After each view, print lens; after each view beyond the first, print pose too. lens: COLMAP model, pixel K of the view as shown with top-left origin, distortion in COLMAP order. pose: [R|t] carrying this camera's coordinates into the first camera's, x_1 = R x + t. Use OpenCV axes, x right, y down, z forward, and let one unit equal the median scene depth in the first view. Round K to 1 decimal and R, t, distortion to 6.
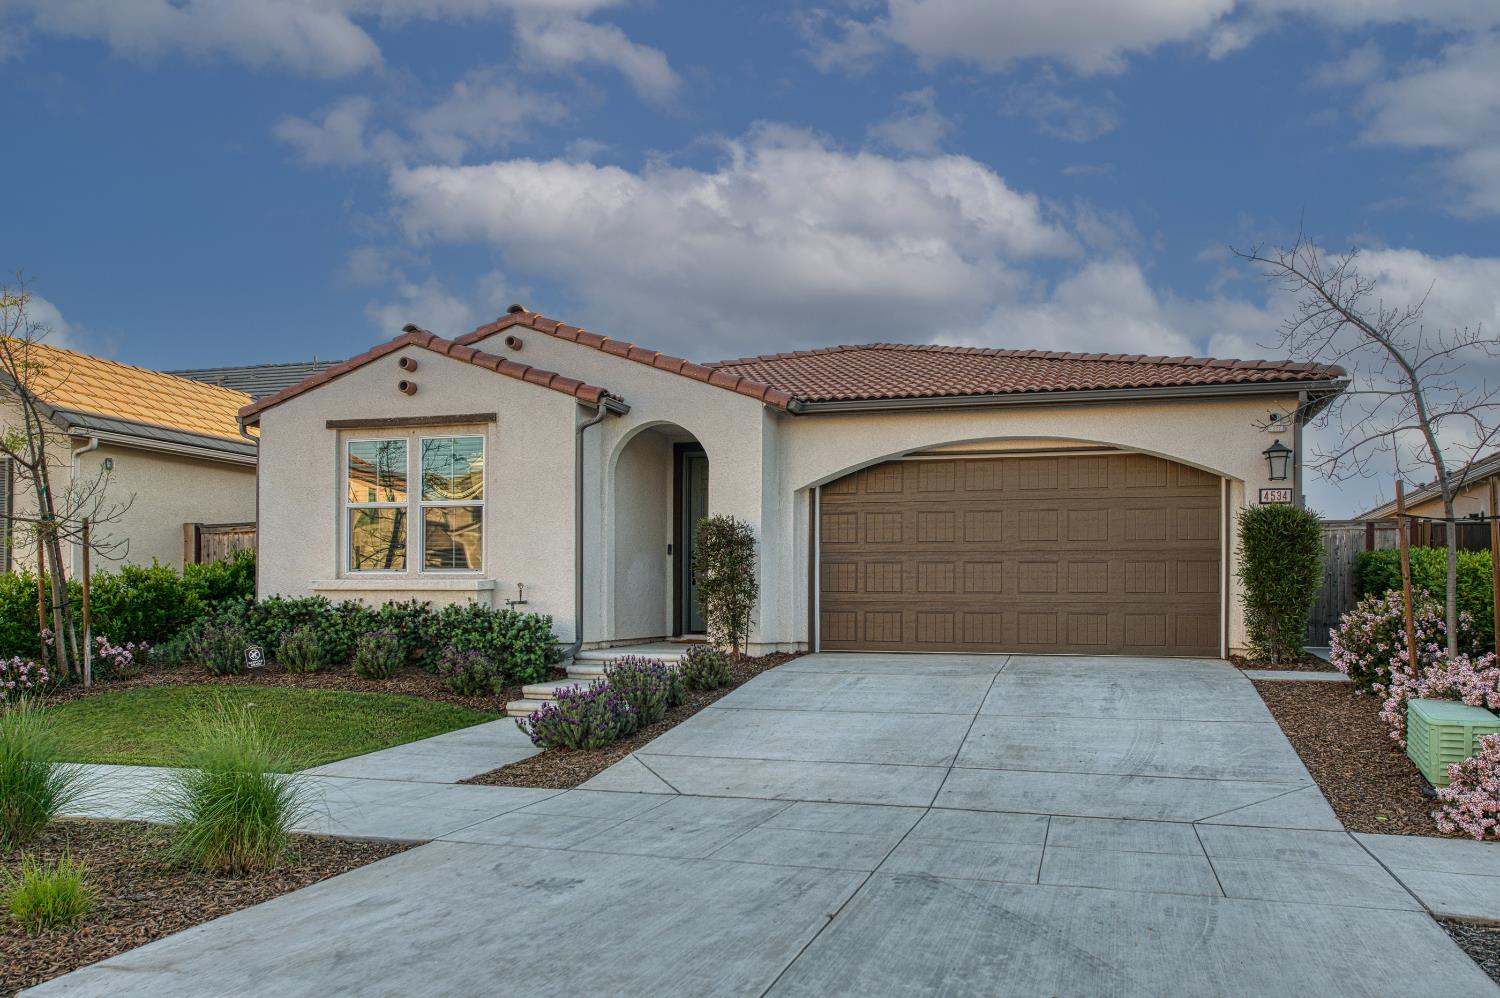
lens RADIAL K [[1079.4, 0, 824.9], [0, 1079.4, 599.1], [0, 0, 1]] dist [-0.000690, 0.000445]
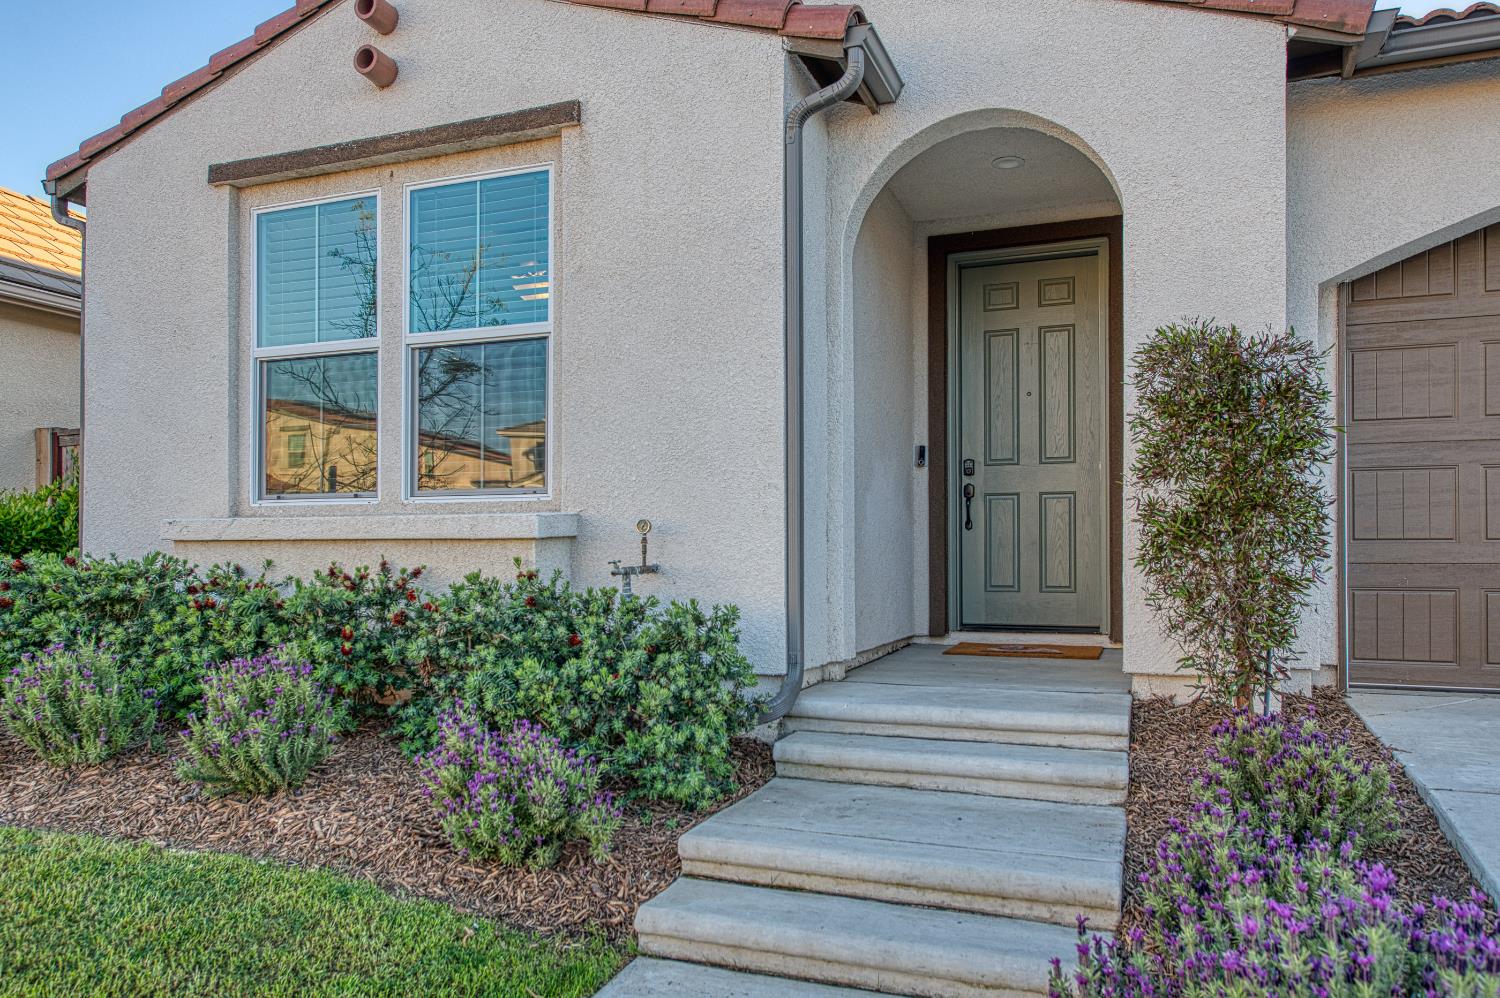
lens RADIAL K [[1068.4, 0, 746.7], [0, 1068.4, 548.0], [0, 0, 1]] dist [0.000628, 0.000338]
pose [[0.993799, -0.004574, -0.111100, -0.202351], [0.003714, 0.999962, -0.007943, -0.001433], [0.111133, 0.007481, 0.993777, 0.620491]]
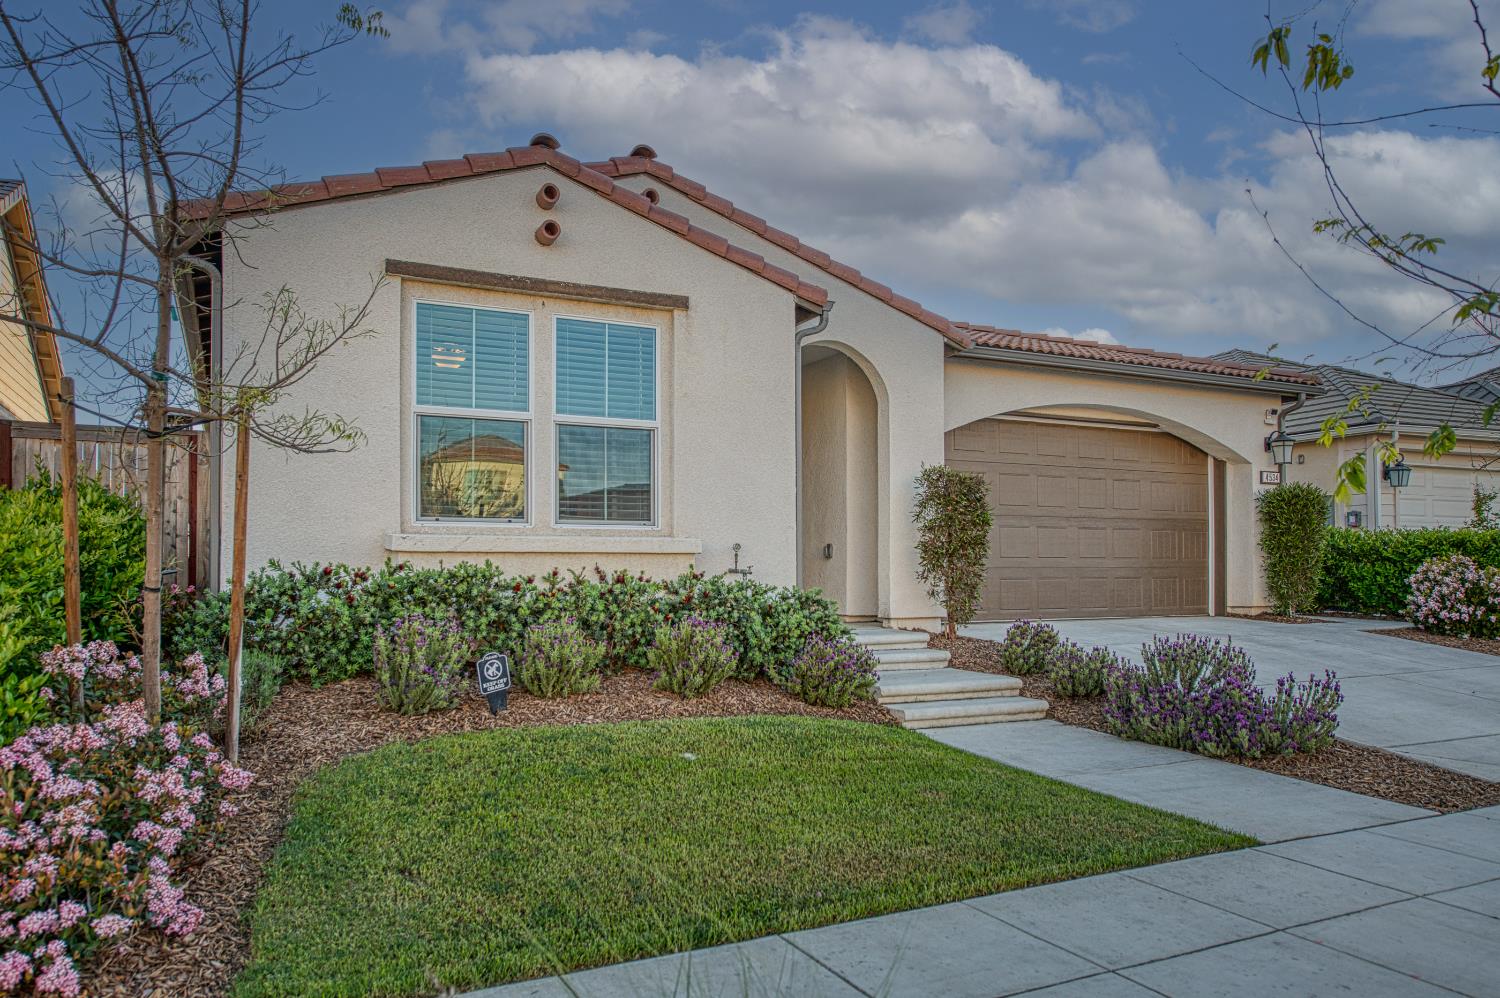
lens RADIAL K [[1046.9, 0, 749.4], [0, 1046.9, 544.6], [0, 0, 1]] dist [0.002525, 0.000730]
pose [[0.746605, 0.010119, 0.665190, -0.732622], [0.003736, 0.999805, -0.019403, -0.000820], [-0.665257, 0.016971, 0.746422, 0.484170]]
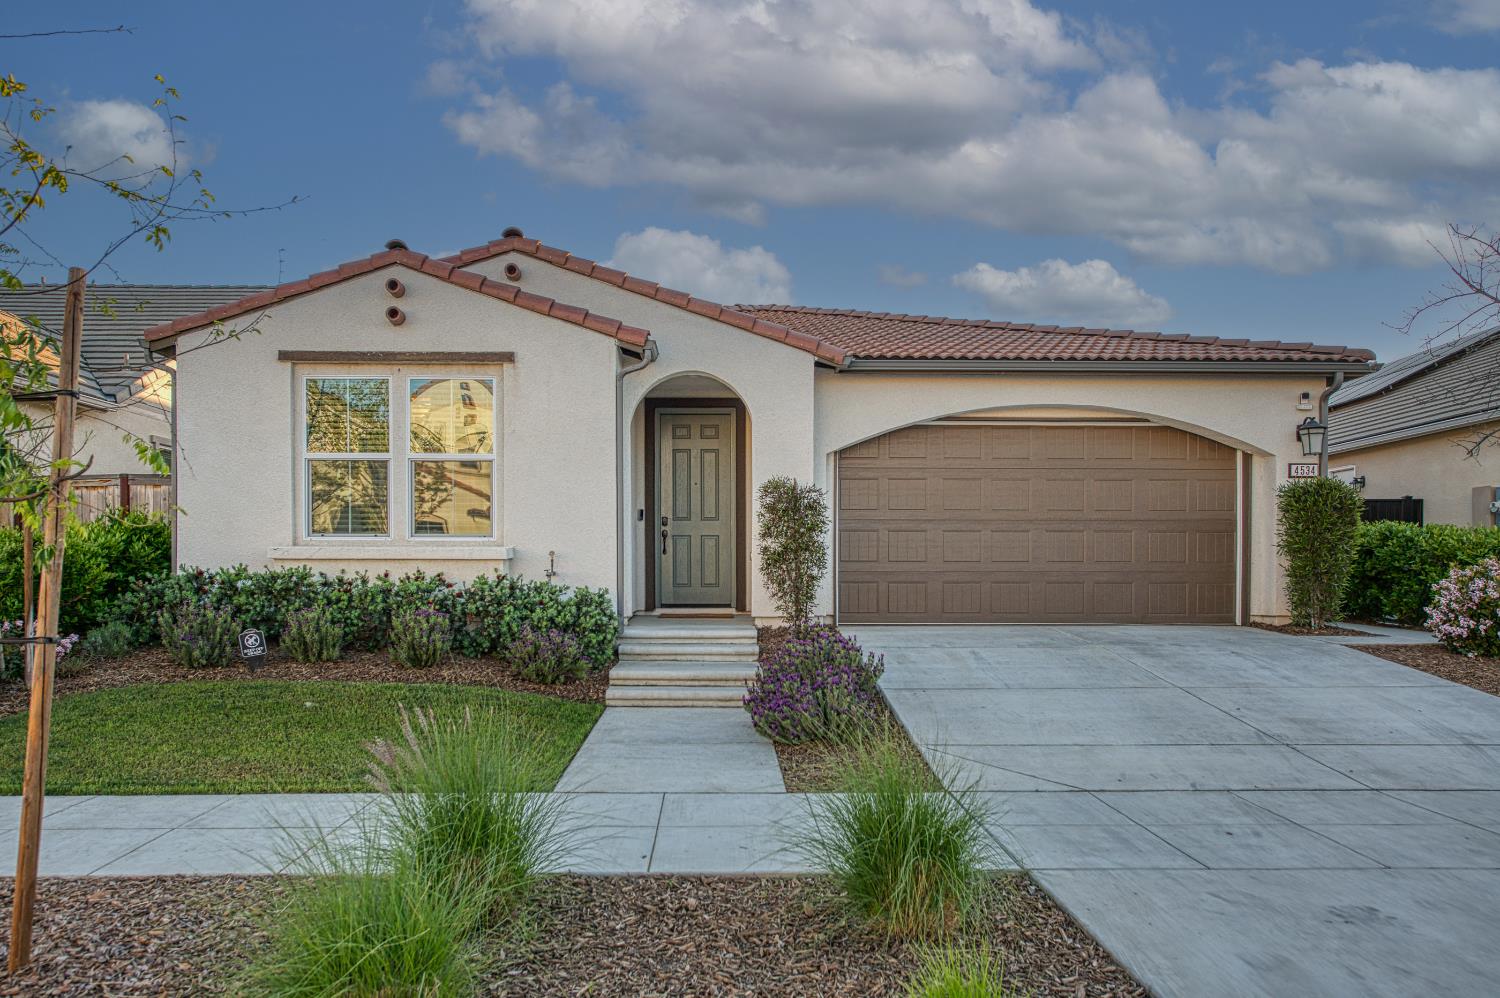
lens RADIAL K [[1063.3, 0, 745.2], [0, 1063.3, 578.9], [0, 0, 1]] dist [0.002676, 0.000614]
pose [[0.960935, -0.004449, 0.276738, -0.369180], [0.001899, 0.999953, 0.009484, -0.000367], [-0.276768, -0.008588, 0.960898, 0.140397]]
